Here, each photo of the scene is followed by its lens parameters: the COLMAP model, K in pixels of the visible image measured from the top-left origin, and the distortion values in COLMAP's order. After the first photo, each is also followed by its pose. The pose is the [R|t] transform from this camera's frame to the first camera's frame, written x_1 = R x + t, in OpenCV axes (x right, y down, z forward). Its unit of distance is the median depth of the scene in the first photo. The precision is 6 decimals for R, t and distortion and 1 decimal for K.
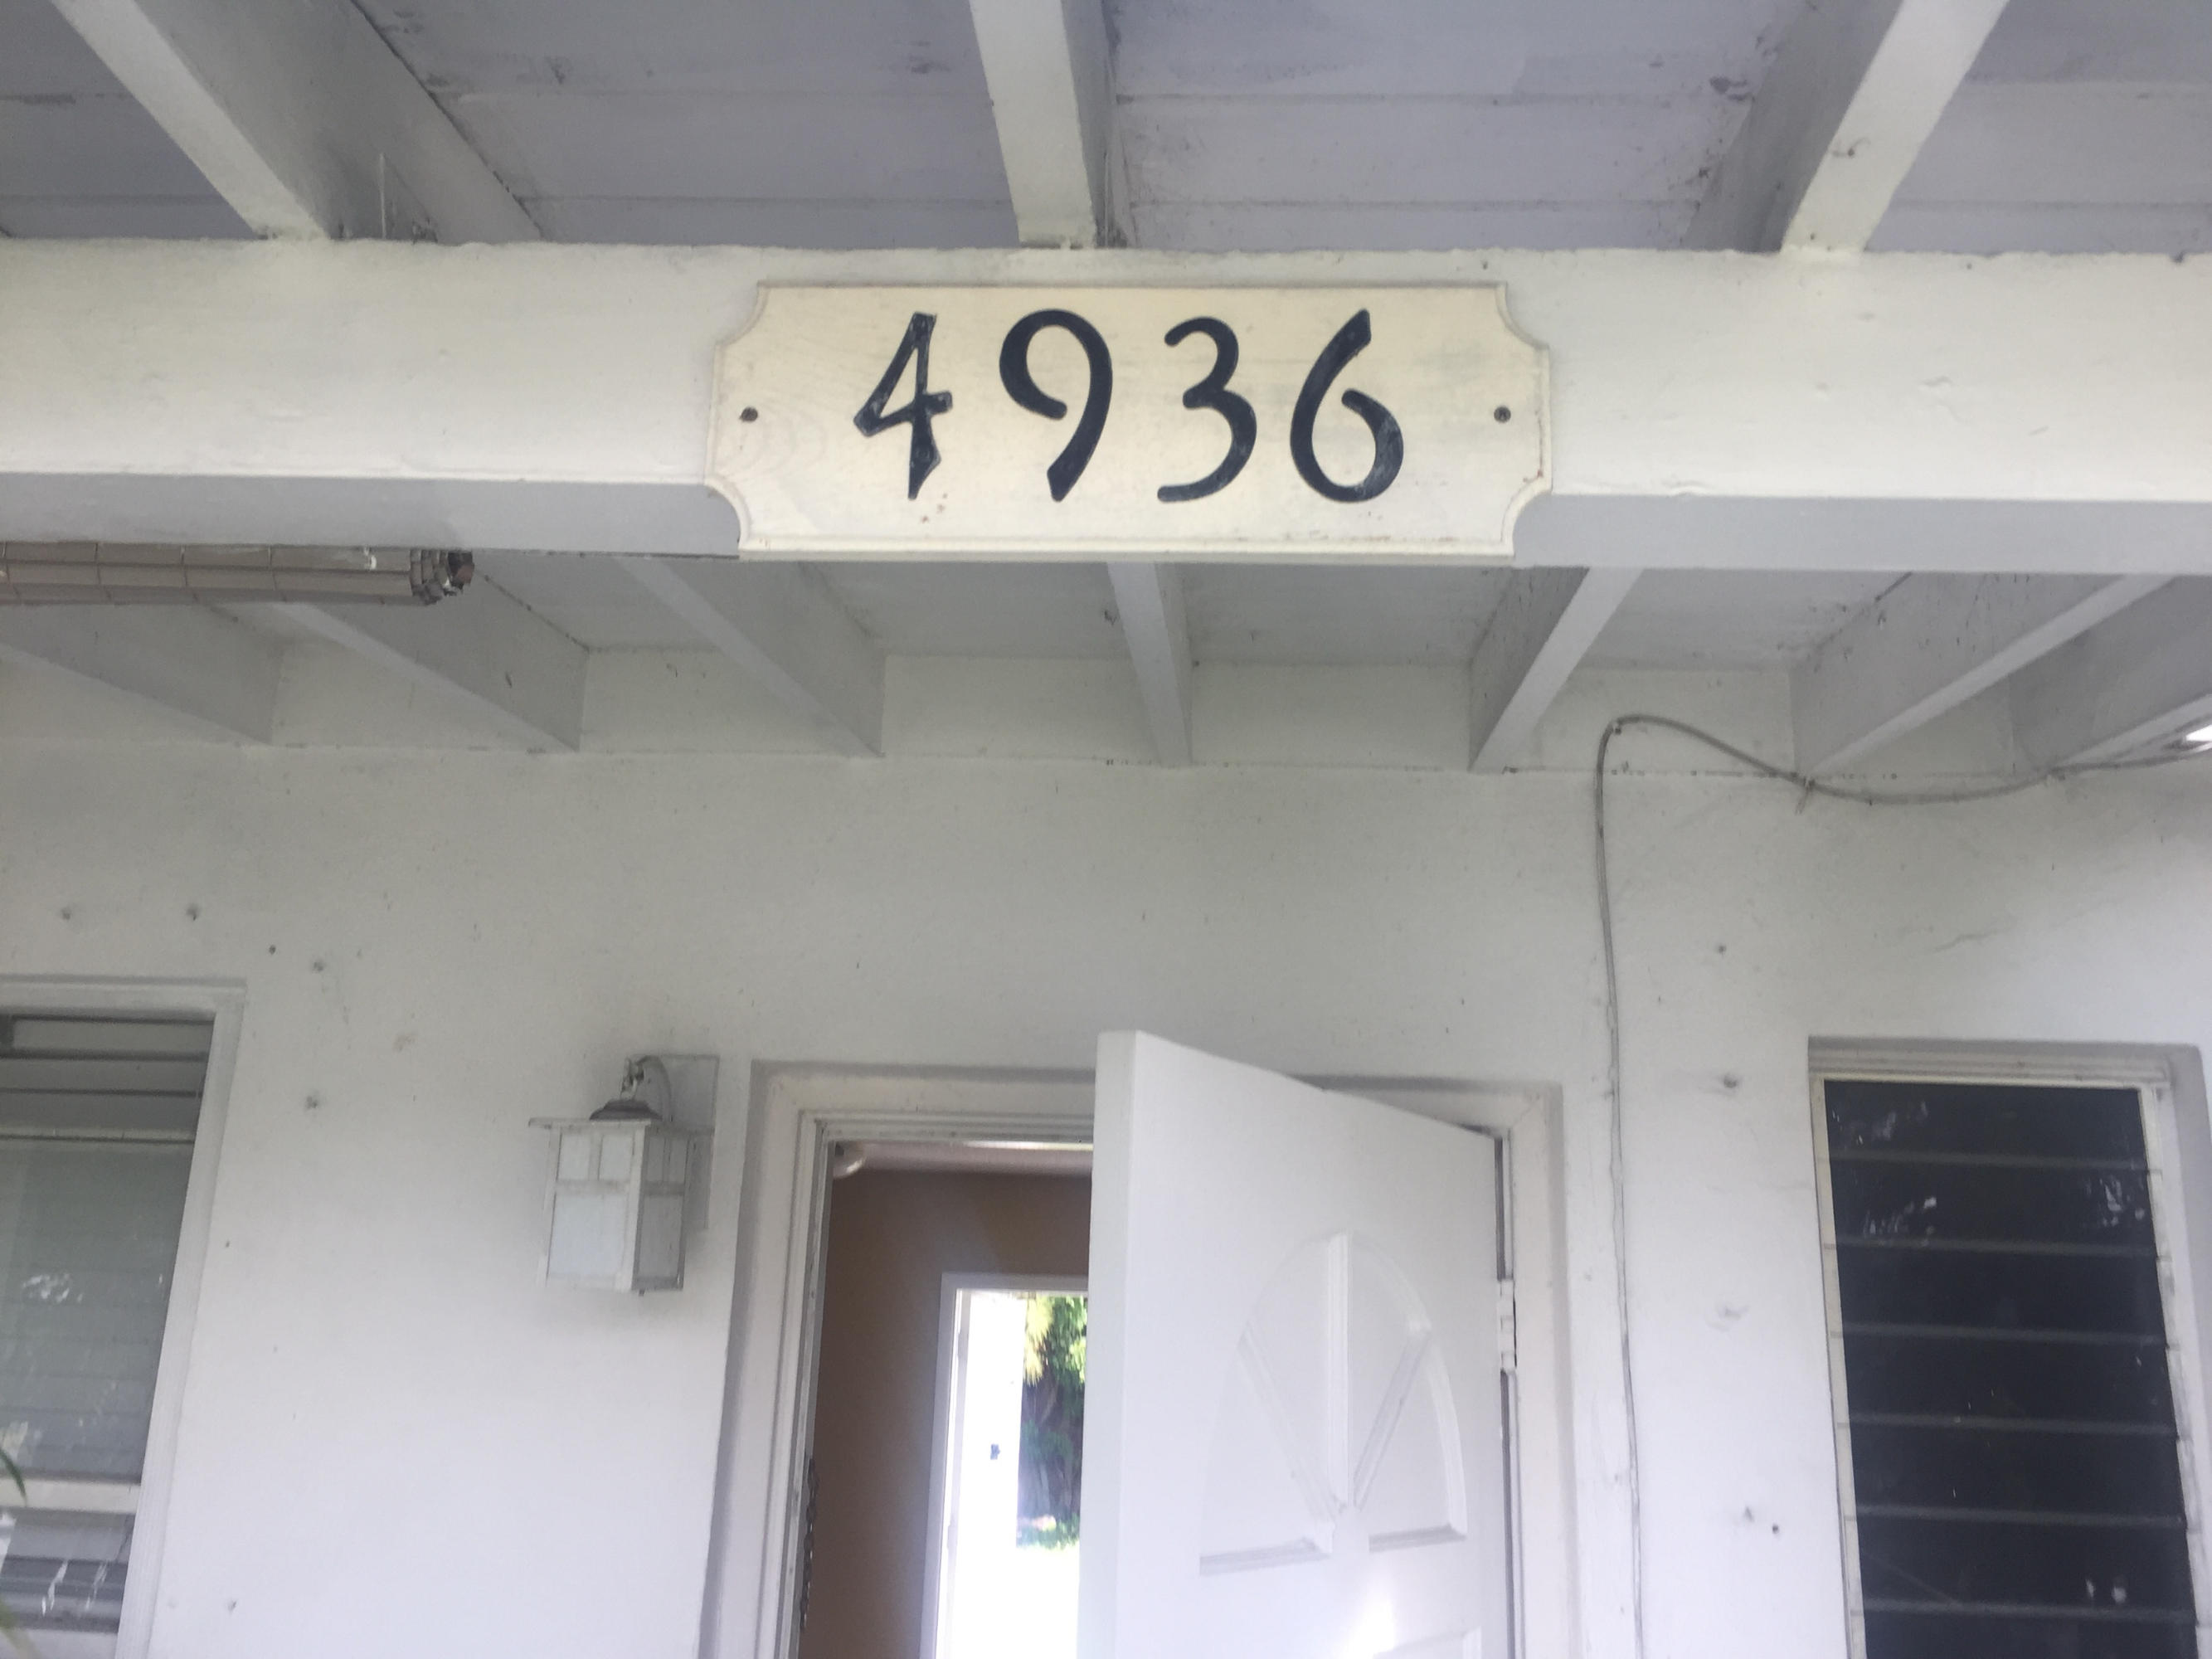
lens RADIAL K [[1893.1, 0, 1106.0], [0, 1893.1, 829.5], [0, 0, 1]] dist [0.003730, -0.011784]
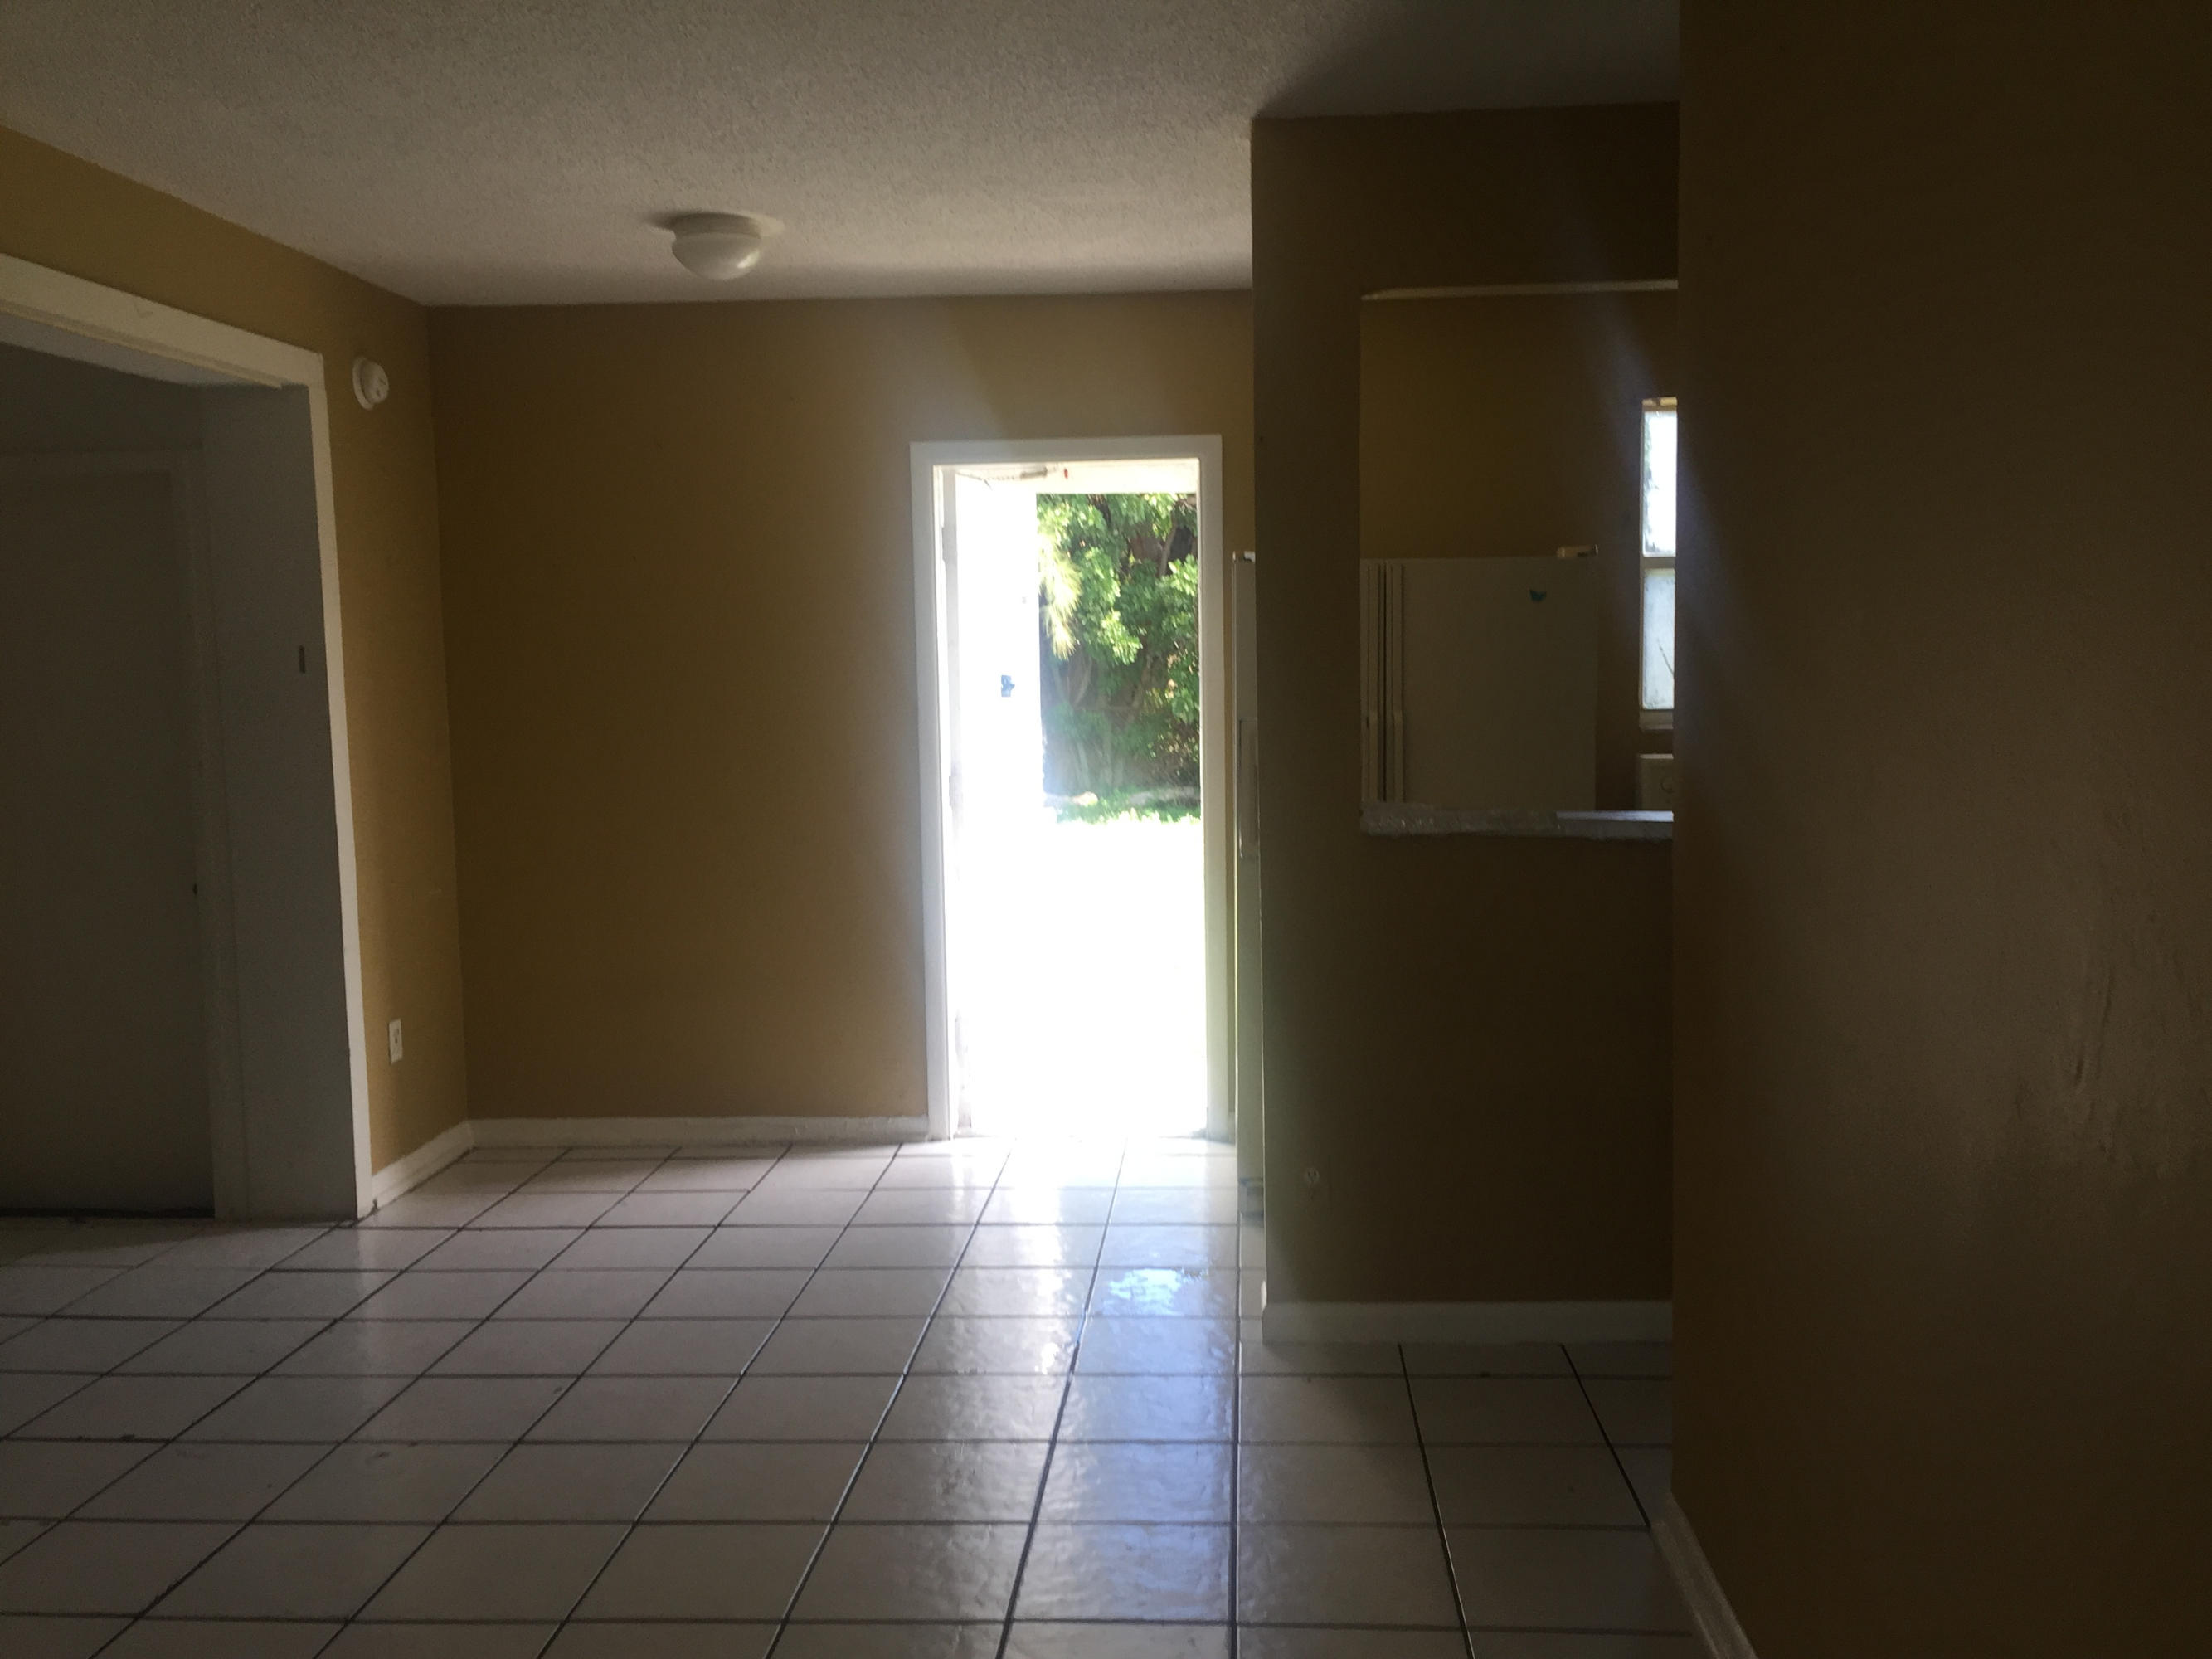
lens RADIAL K [[1893.1, 0, 1106.0], [0, 1893.1, 829.5], [0, 0, 1]] dist [0.003730, -0.011784]
pose [[0.998443, -0.051422, -0.021617, -0.002002], [0.055747, 0.933365, 0.354574, 0.040832], [0.001944, -0.355227, 0.934778, 0.096362]]
